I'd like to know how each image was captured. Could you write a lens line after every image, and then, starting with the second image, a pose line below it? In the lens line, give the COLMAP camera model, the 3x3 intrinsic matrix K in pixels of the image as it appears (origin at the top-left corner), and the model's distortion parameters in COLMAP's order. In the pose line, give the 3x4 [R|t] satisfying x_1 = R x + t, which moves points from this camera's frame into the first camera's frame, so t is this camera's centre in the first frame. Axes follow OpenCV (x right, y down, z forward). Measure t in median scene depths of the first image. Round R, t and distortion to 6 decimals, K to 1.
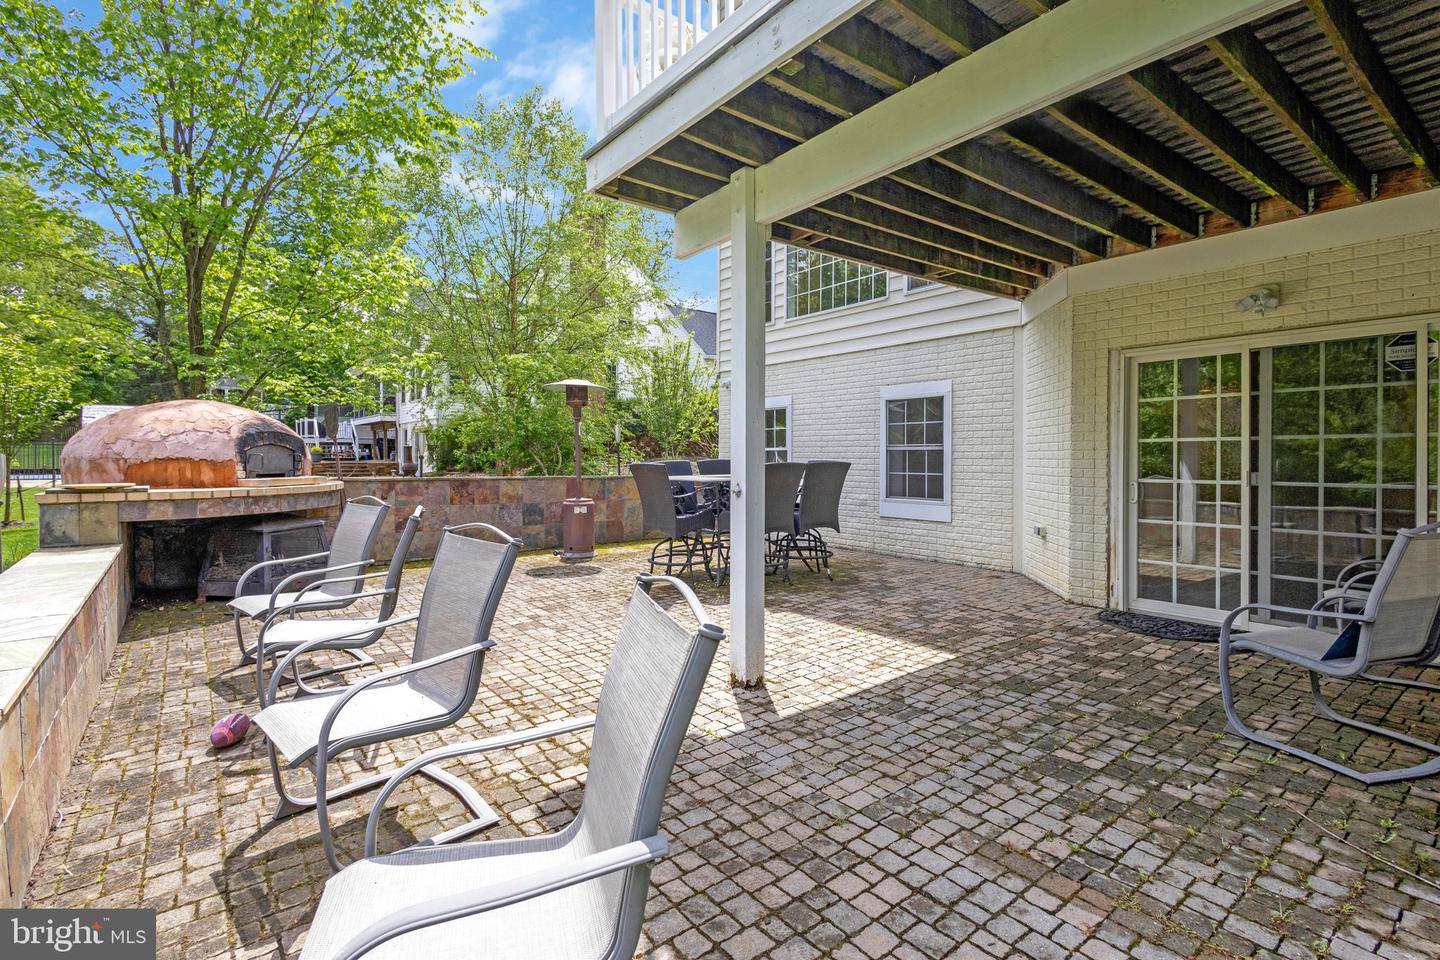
lens RADIAL K [[672.3, 0, 722.4], [0, 672.3, 475.3], [0, 0, 1]] dist [0.012560, 0.001992]
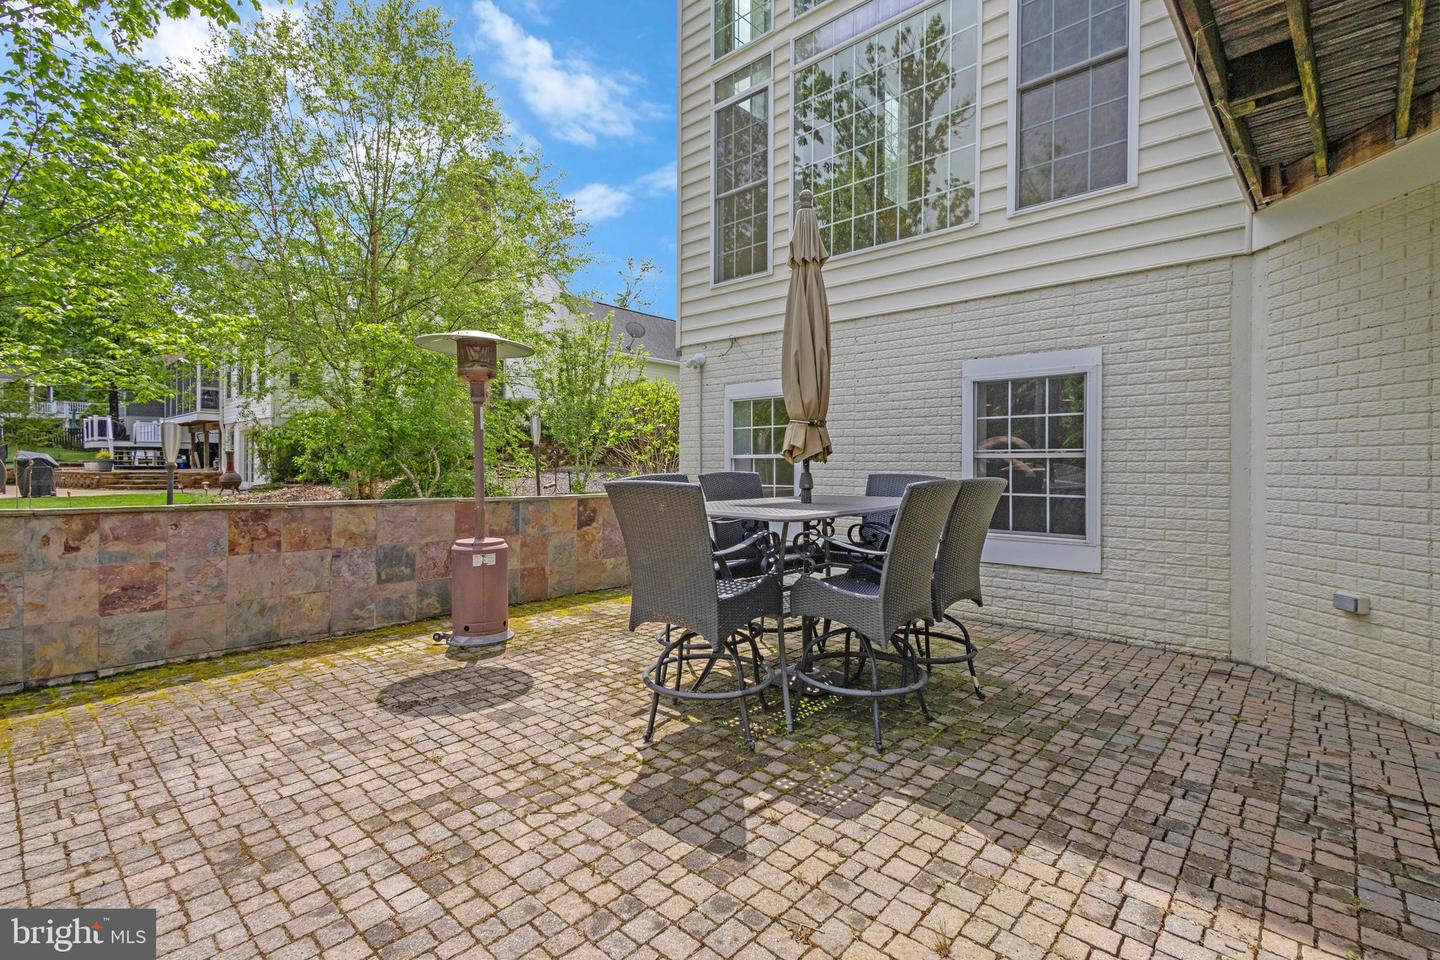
lens RADIAL K [[672.3, 0, 718.2], [0, 672.3, 481.4], [0, 0, 1]] dist [0.012560, 0.001992]
pose [[0.986596, 0.000070, 0.163182, -0.113202], [0.000796, 0.999986, -0.005237, -0.012459], [-0.163181, 0.005297, 0.986582, 0.422246]]
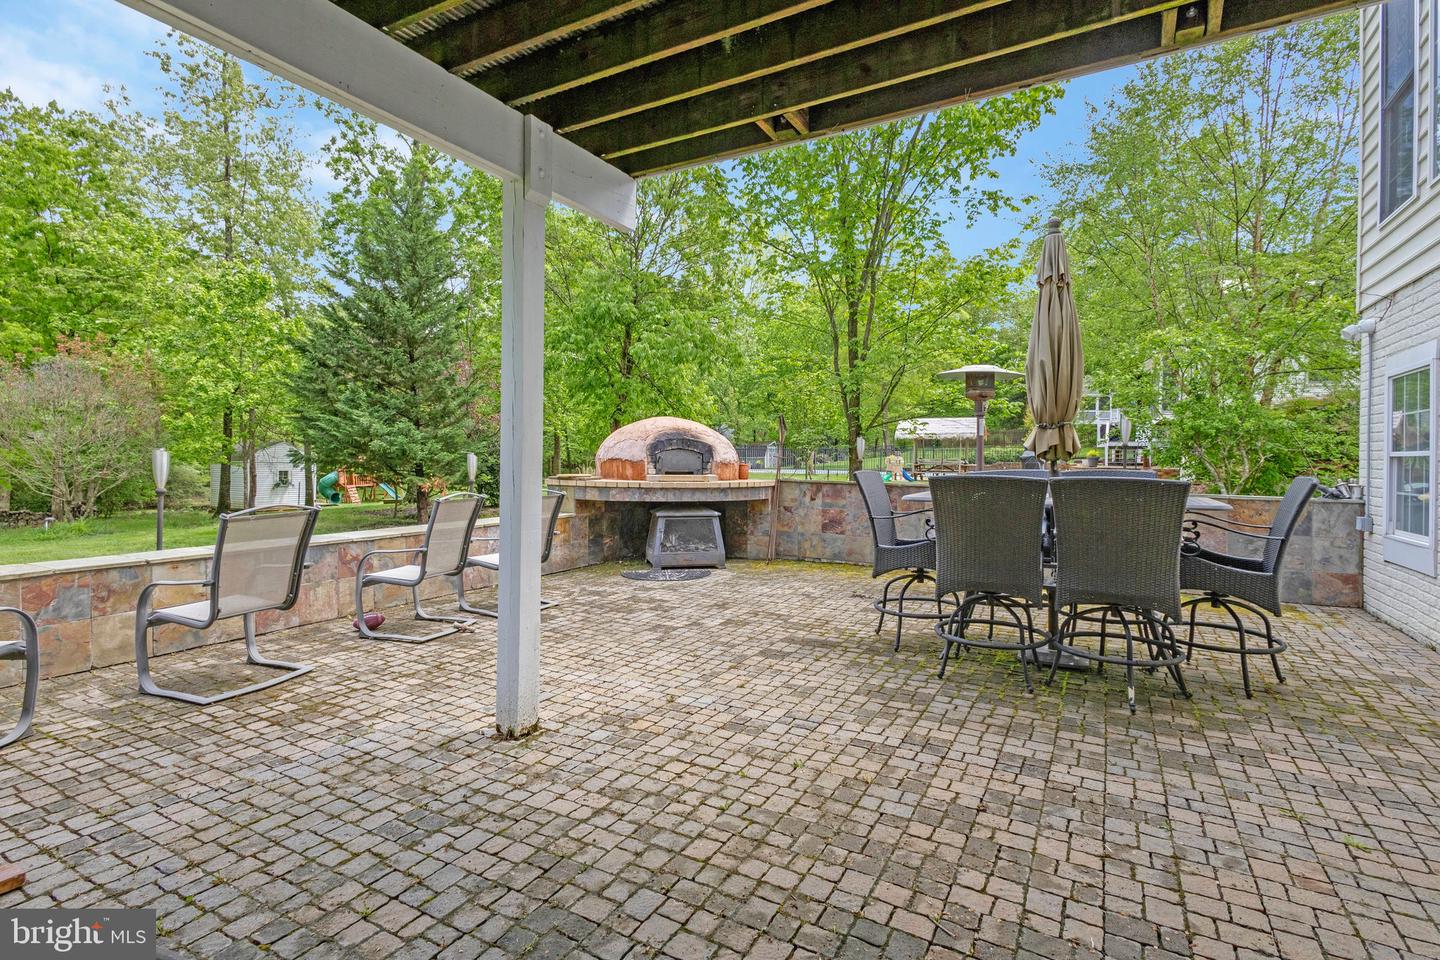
lens RADIAL K [[690.1, 0, 716.5], [0, 690.1, 465.4], [0, 0, 1]] dist [0.001249, -0.001308]
pose [[0.396331, 0.020452, -0.917880, 0.436712], [-0.041102, 0.999145, 0.004515, -0.017934], [0.917187, 0.035937, 0.396833, 0.414678]]
